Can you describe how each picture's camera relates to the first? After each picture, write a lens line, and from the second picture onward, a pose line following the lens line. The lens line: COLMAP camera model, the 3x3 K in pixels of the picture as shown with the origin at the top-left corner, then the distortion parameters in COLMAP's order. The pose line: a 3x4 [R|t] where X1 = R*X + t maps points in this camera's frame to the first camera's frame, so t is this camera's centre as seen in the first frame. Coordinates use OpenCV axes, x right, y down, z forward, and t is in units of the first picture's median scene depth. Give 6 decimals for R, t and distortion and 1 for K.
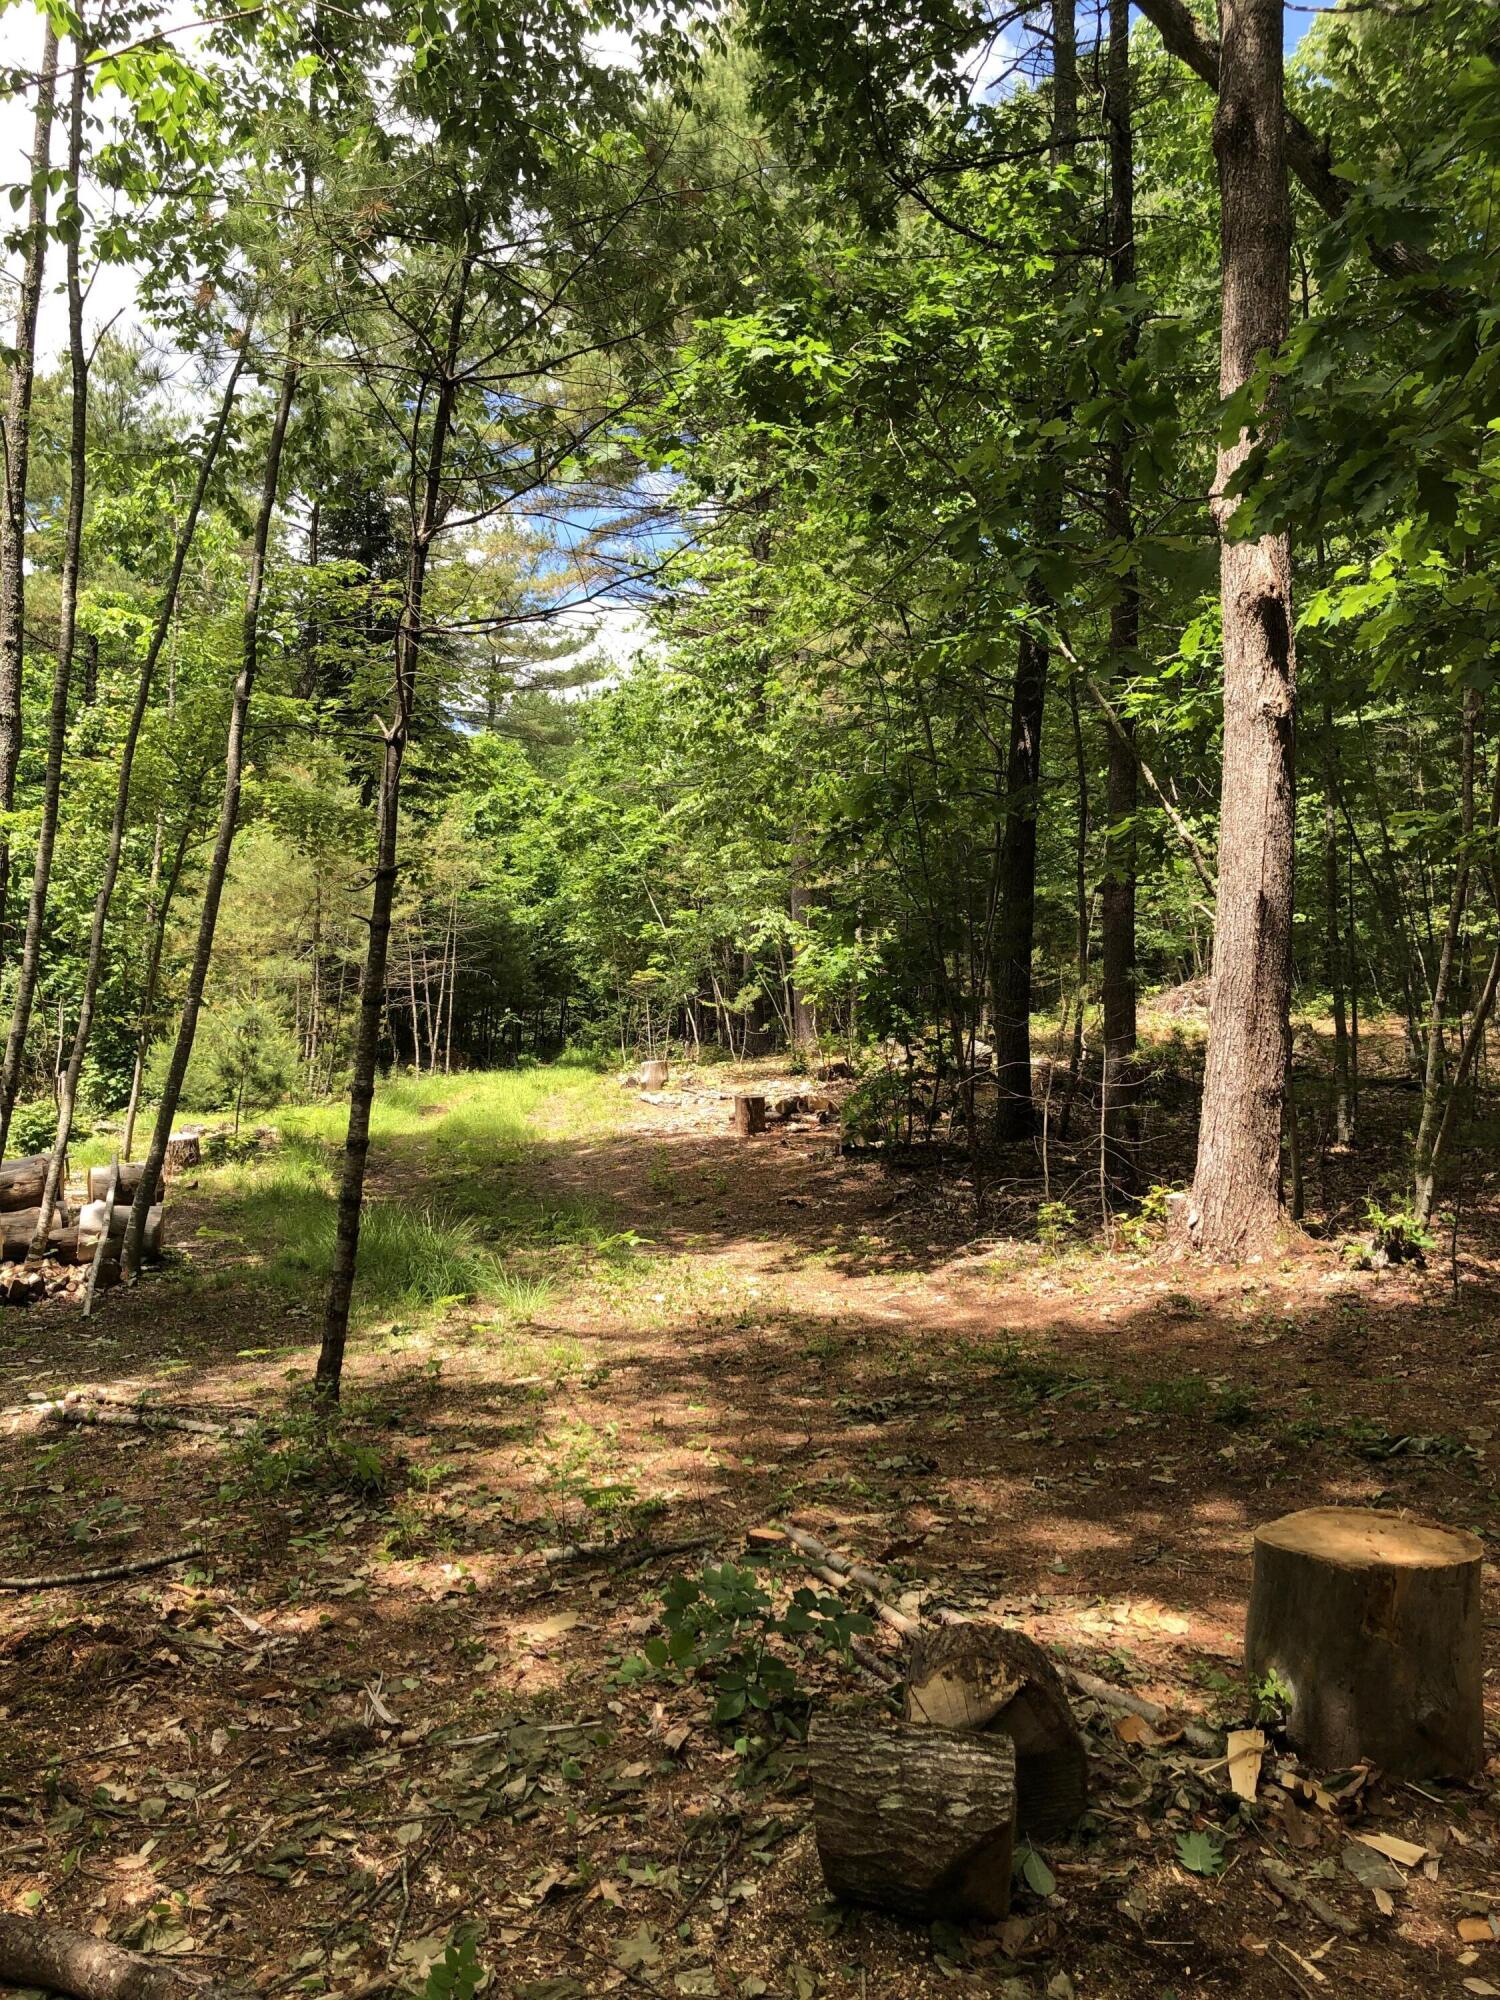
lens RADIAL K [[1594.8, 0, 750.0], [0, 1594.8, 1000.0], [0, 0, 1]] dist [0.043235, -0.001323]
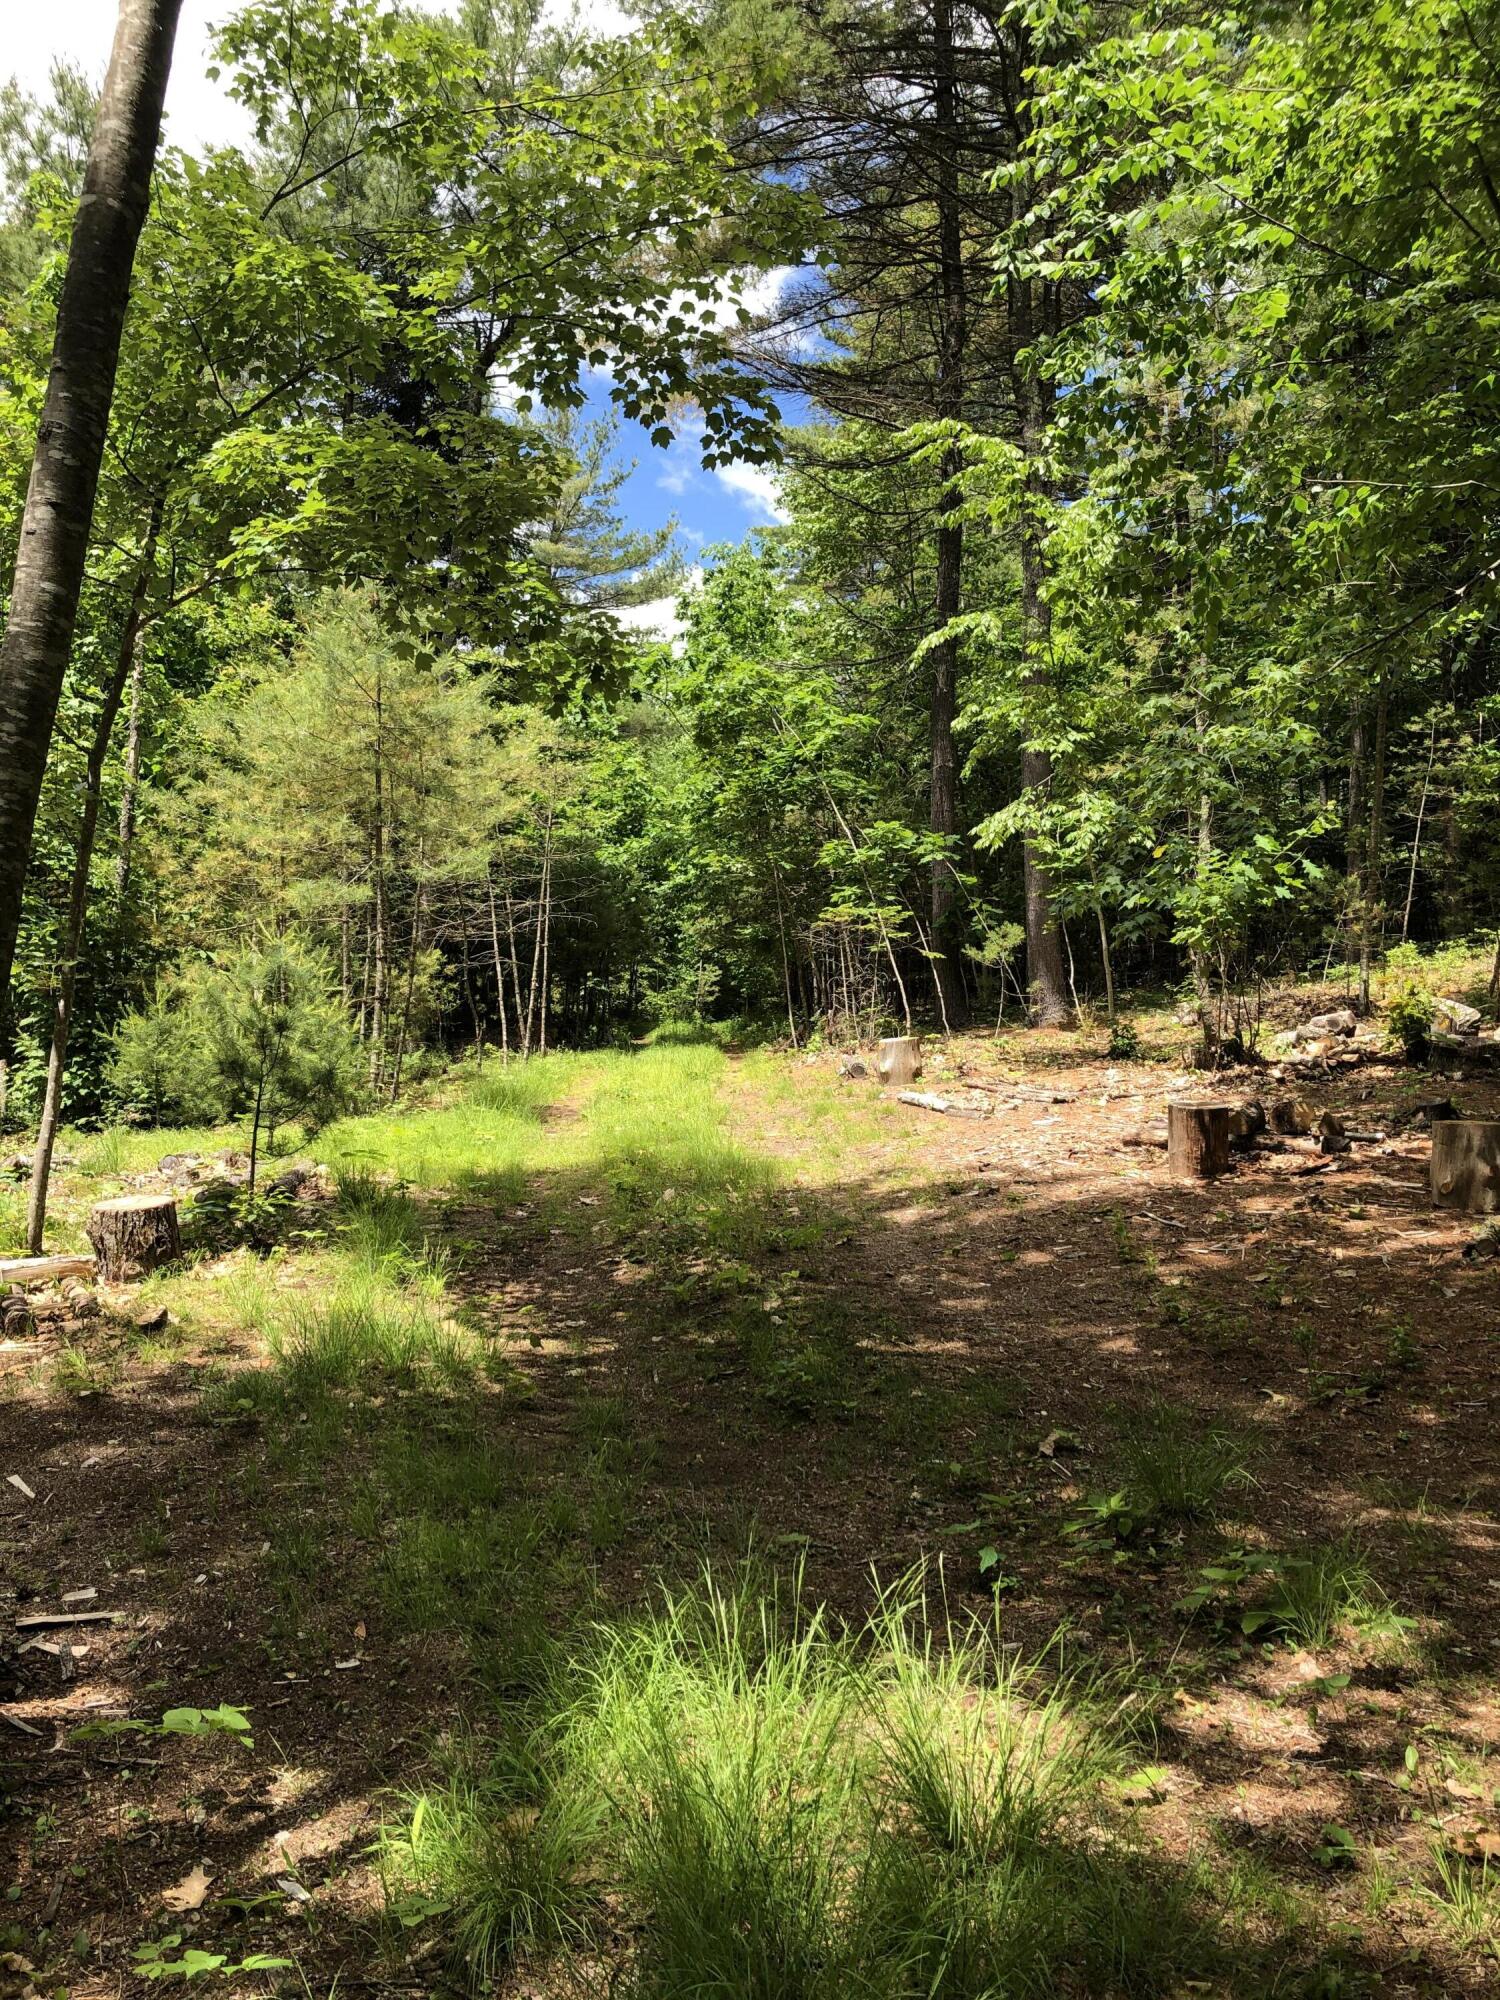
lens RADIAL K [[1813.9, 0, 750.0], [0, 1813.9, 1000.0], [0, 0, 1]] dist [0.092167, -0.000186]
pose [[0.998744, -0.009264, -0.049243, -0.087645], [0.010201, 0.999771, 0.018817, 0.009031], [0.049058, -0.019296, 0.998610, 0.282686]]
